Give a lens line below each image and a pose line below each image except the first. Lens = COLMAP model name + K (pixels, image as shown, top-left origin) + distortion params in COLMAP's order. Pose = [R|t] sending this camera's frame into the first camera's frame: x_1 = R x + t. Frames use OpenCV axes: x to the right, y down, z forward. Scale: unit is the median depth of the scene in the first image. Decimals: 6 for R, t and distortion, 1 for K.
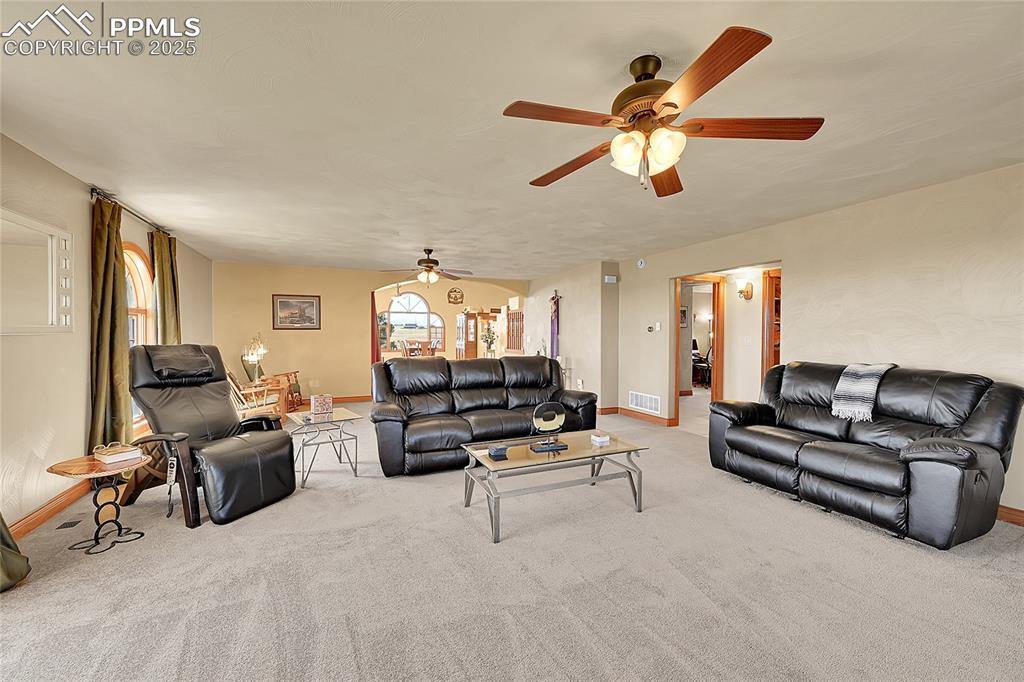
lens RADIAL K [[406.9, 0, 511.8], [0, 406.9, 336.9], [0, 0, 1]] dist [-0.000454, 0.000031]
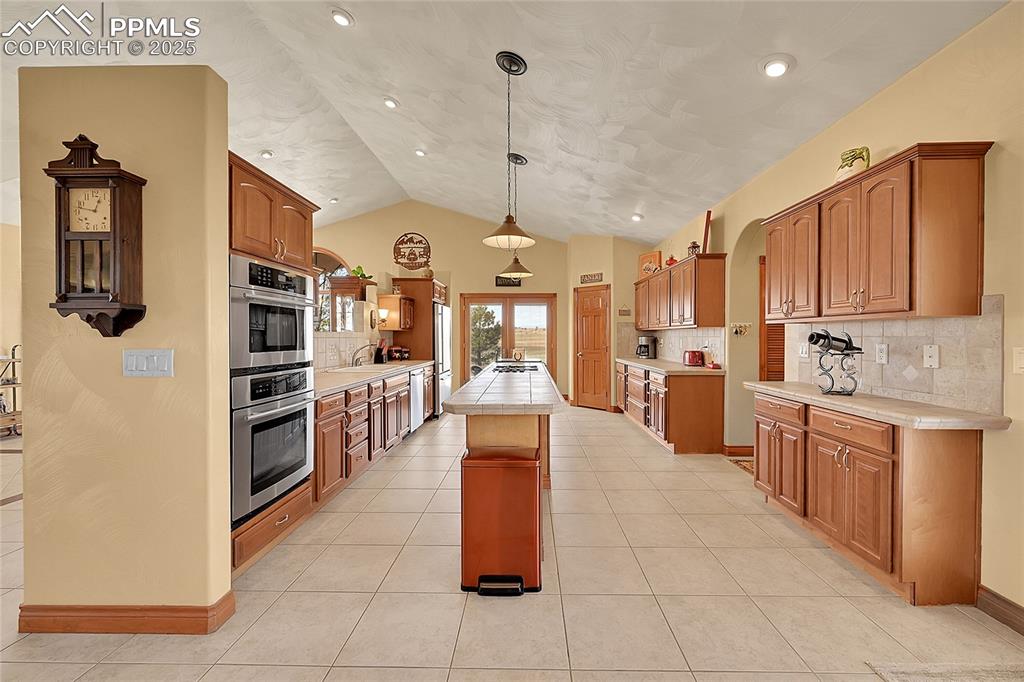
lens RADIAL K [[419.6, 0, 531.1], [0, 419.6, 342.2], [0, 0, 1]] dist [-0.000303, 0.000009]
pose [[0.915085, -0.002478, -0.403254, 0.218213], [0.004739, 0.999978, 0.004609, -0.004405], [0.403233, -0.006129, 0.915077, 0.850827]]
